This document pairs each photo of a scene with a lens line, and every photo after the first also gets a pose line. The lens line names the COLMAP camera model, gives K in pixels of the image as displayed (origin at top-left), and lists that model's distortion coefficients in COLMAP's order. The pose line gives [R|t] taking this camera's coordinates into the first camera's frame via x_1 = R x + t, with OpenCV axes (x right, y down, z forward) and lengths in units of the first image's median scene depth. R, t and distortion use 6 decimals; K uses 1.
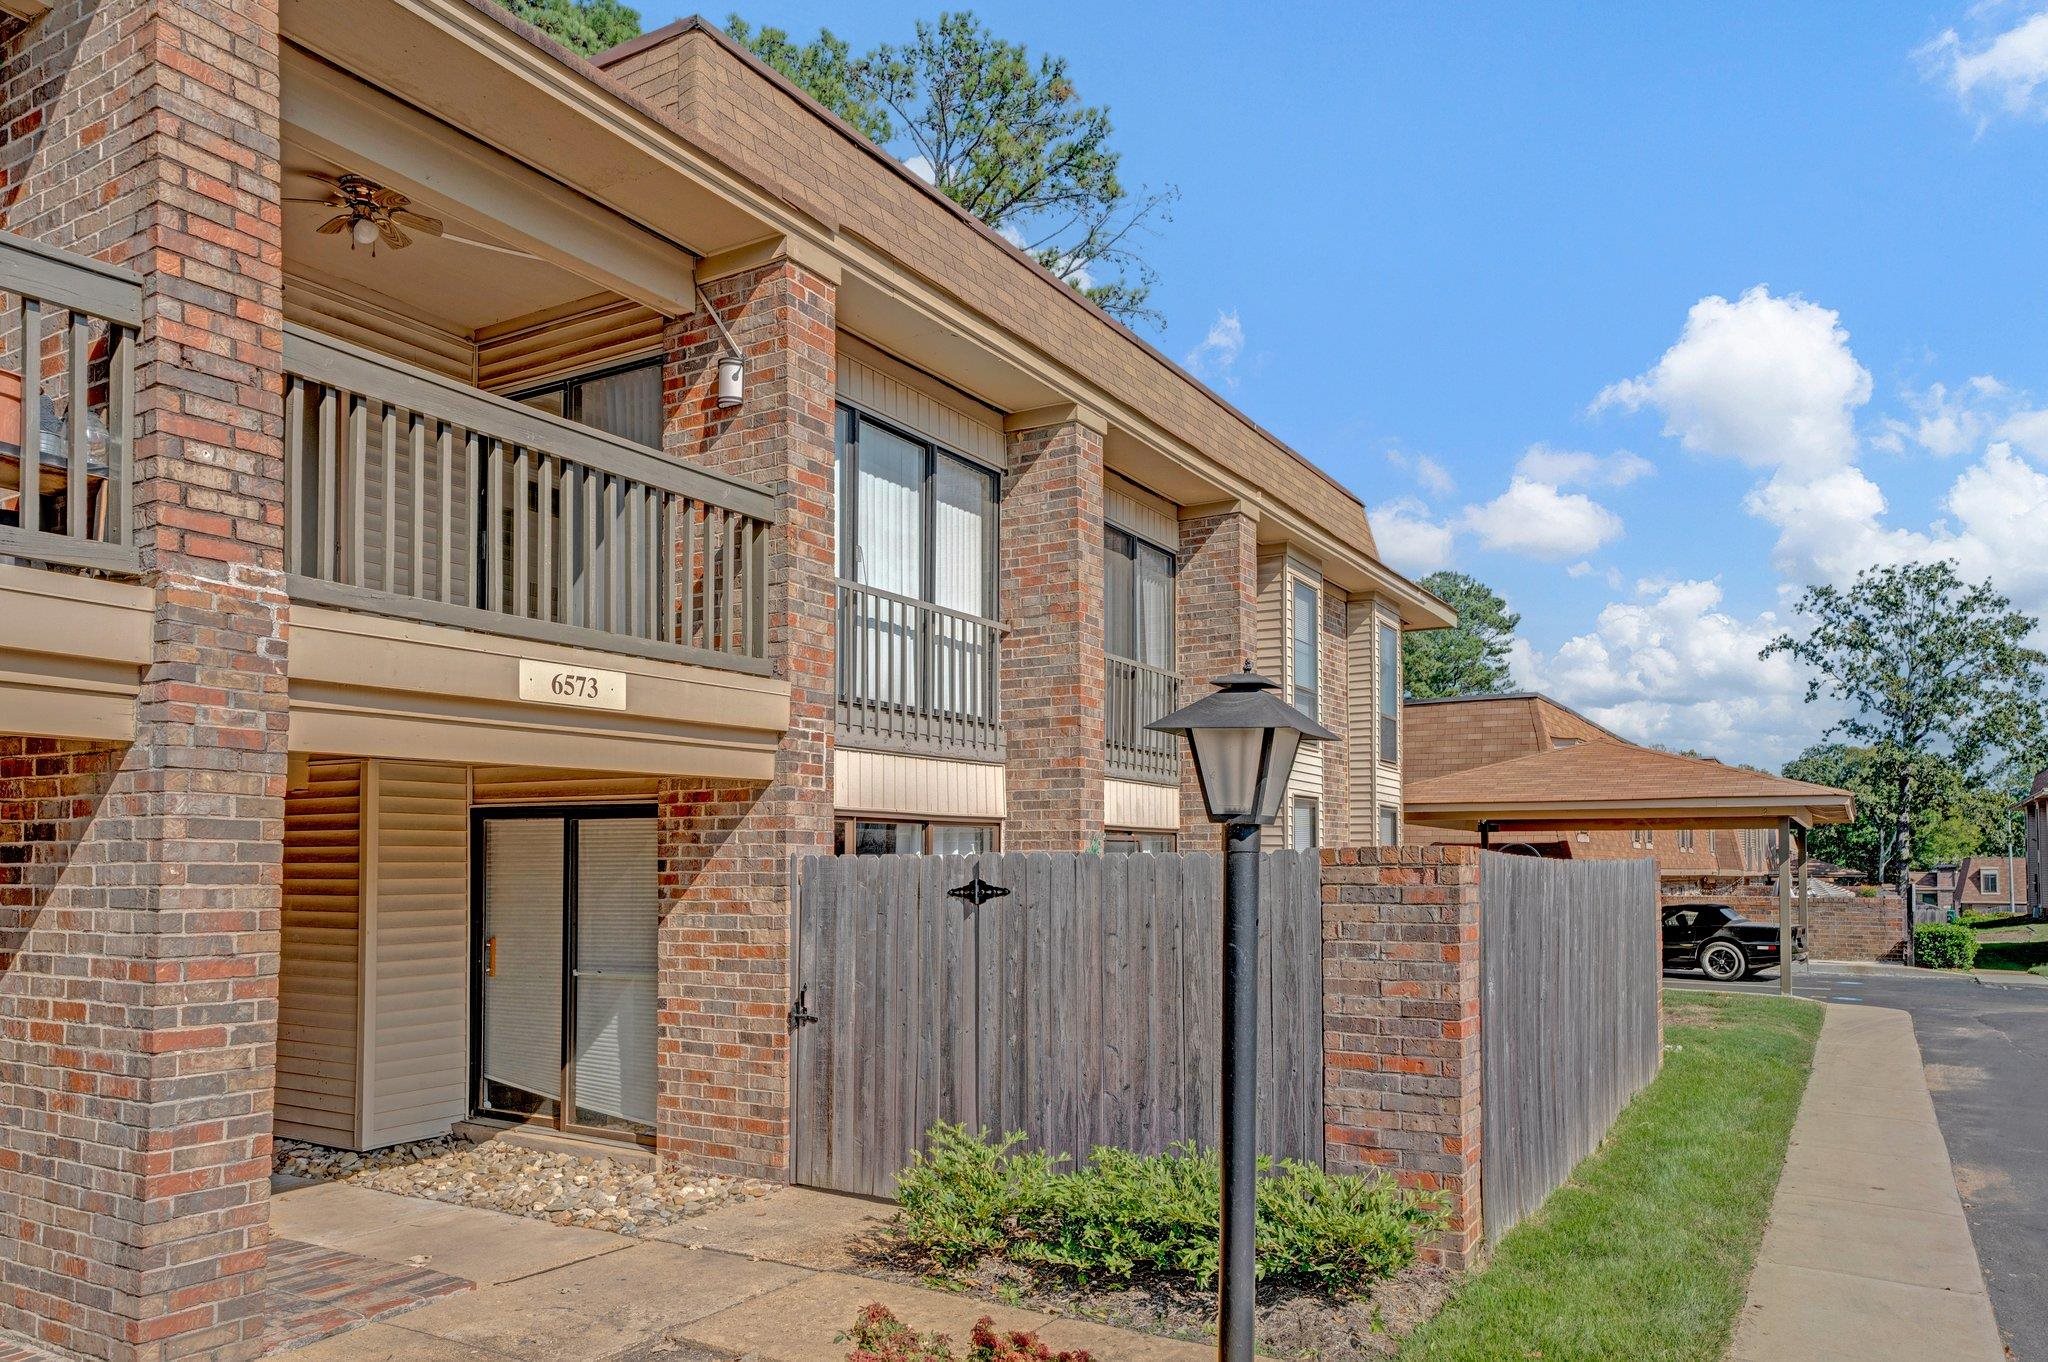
lens RADIAL K [[1374.6, 0, 1025.6], [0, 1374.6, 818.7], [0, 0, 1]] dist [-0.002195, -0.000266]
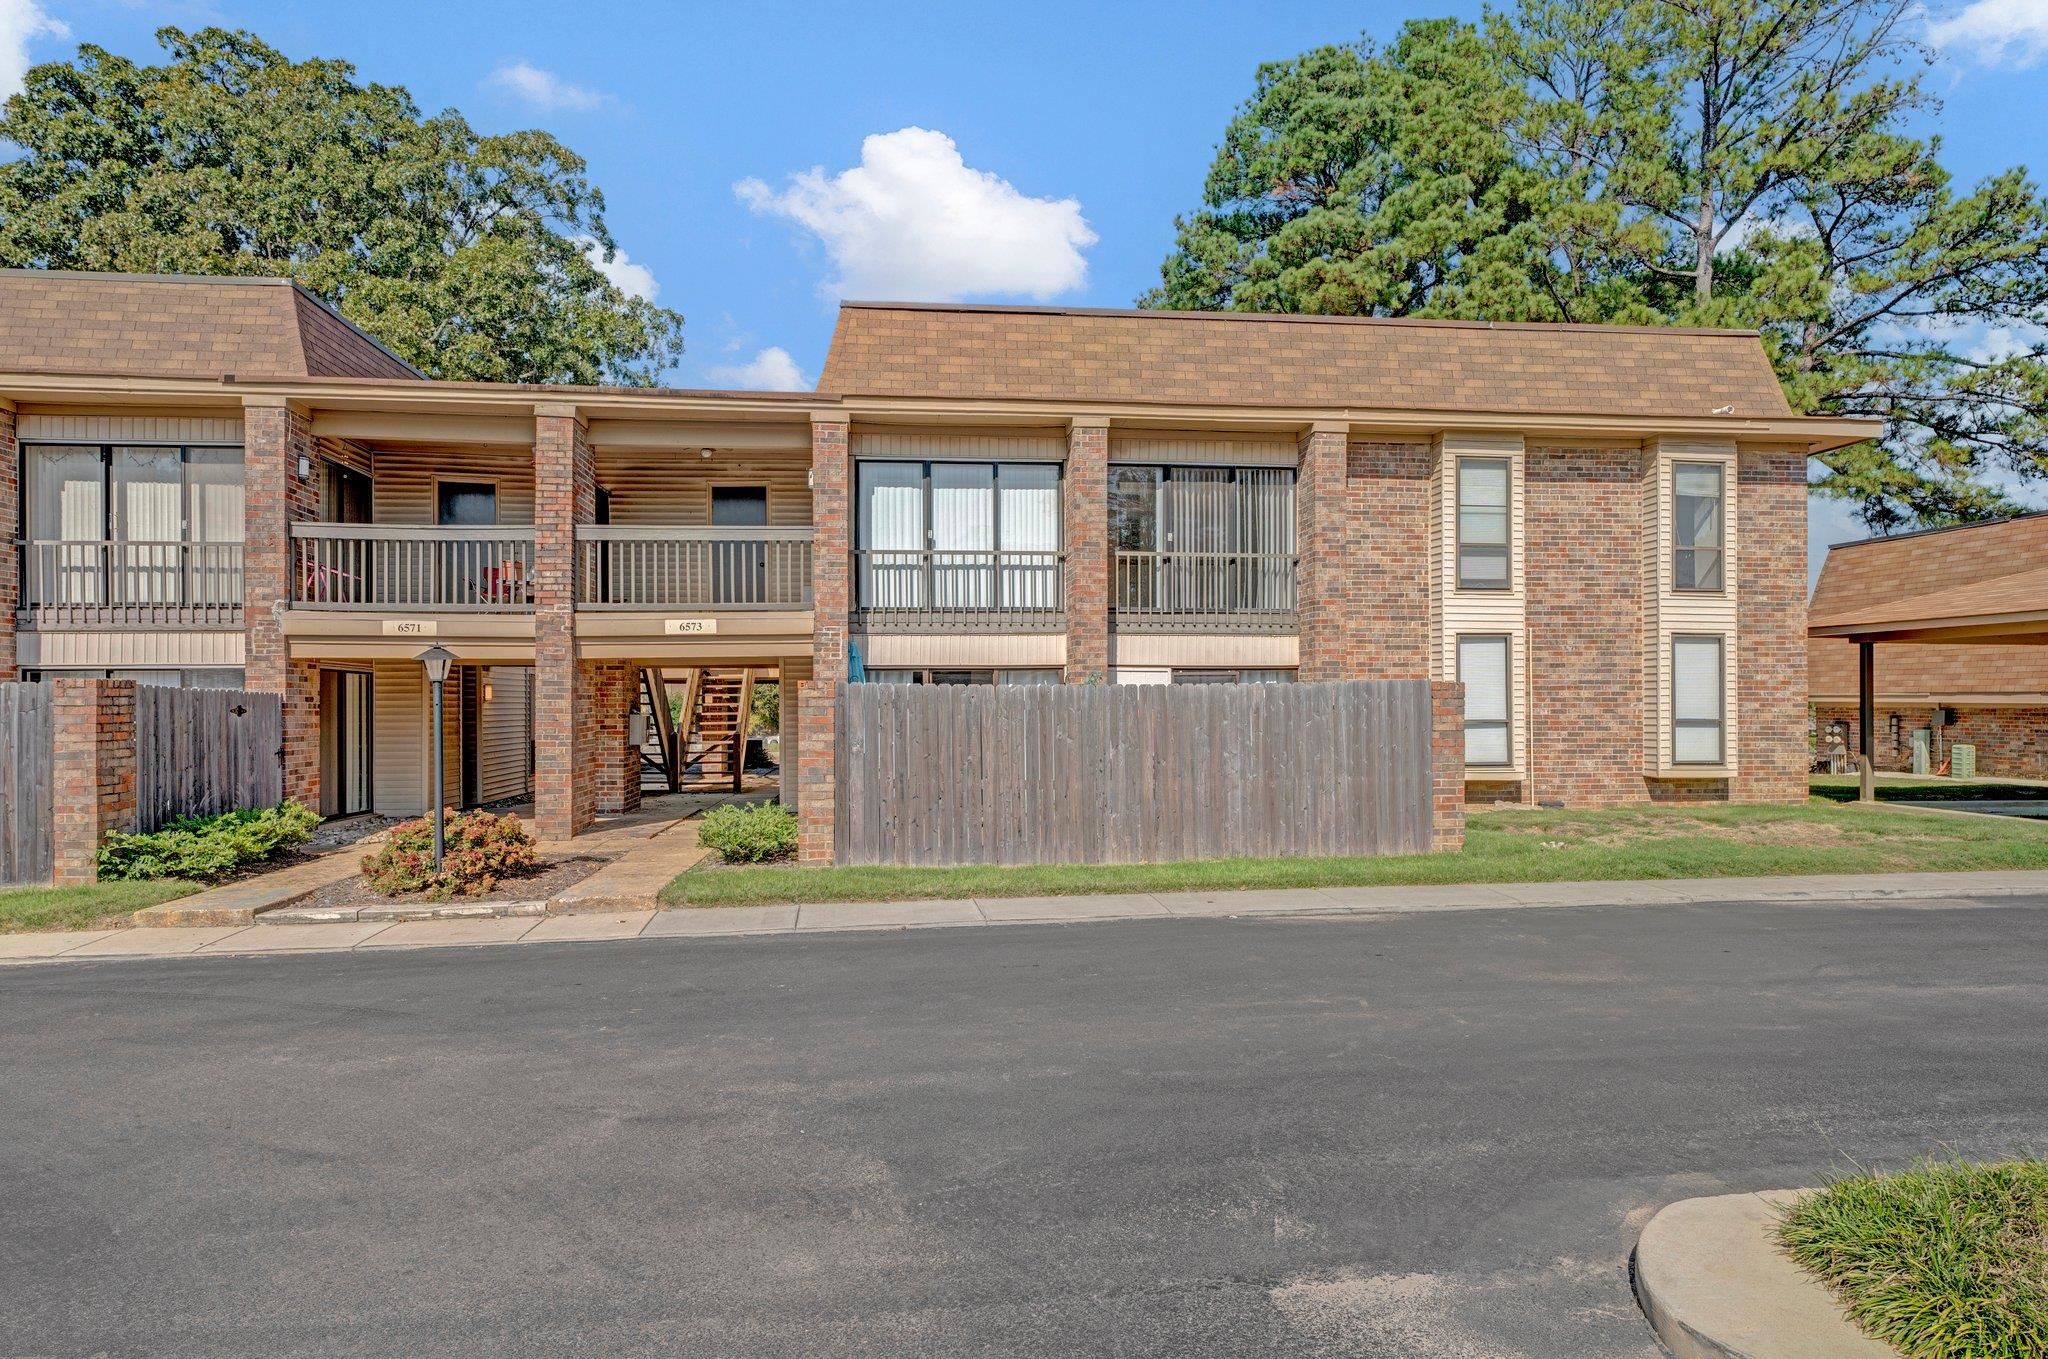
lens RADIAL K [[1219.5, 0, 1024.0], [0, 1219.5, 679.5], [0, 0, 1]] dist [0.001796, 0.000274]
pose [[0.589944, -0.013459, -0.807332, 1.911046], [0.029123, 0.999565, 0.004617, 0.013678], [0.806919, -0.026236, 0.590079, 0.116851]]
